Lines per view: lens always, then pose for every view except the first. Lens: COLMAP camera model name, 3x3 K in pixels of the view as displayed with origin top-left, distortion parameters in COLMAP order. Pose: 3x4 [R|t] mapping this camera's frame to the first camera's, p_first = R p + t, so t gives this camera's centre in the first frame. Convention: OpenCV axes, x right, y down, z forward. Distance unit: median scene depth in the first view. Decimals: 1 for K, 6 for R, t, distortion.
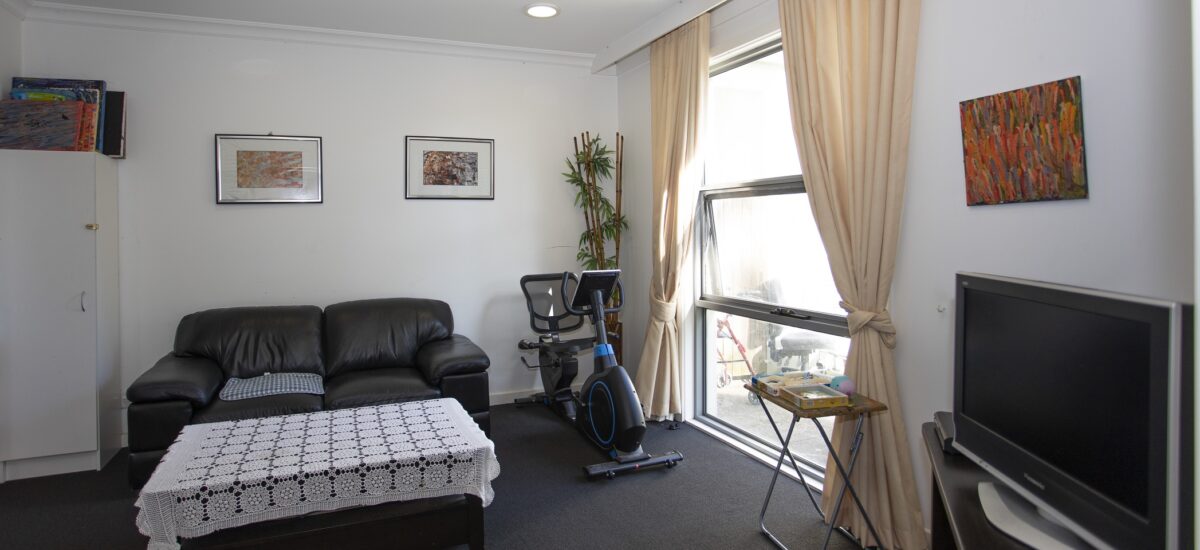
lens RADIAL K [[626.9, 0, 599.2], [0, 626.9, 227.3], [0, 0, 1]] dist [-0.000251, 0.000360]
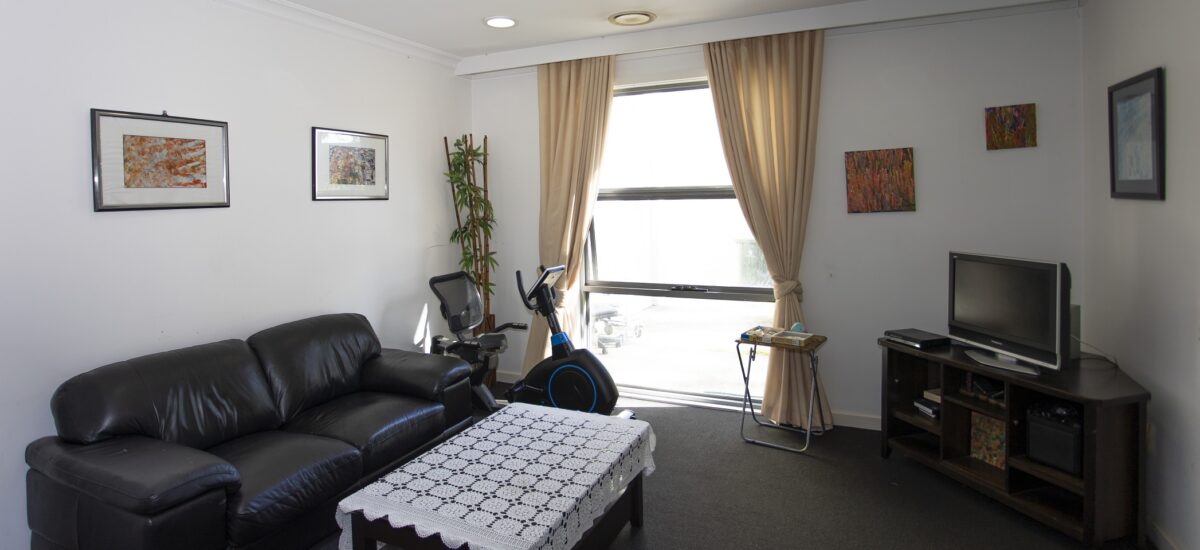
lens RADIAL K [[598.6, 0, 599.9], [0, 598.6, 218.0], [0, 0, 1]] dist [-0.000669, 0.000113]
pose [[0.746968, -0.019156, 0.664584, -0.613587], [0.010197, 0.999797, 0.017357, -0.034374], [-0.664782, -0.006188, 0.747012, 0.138551]]
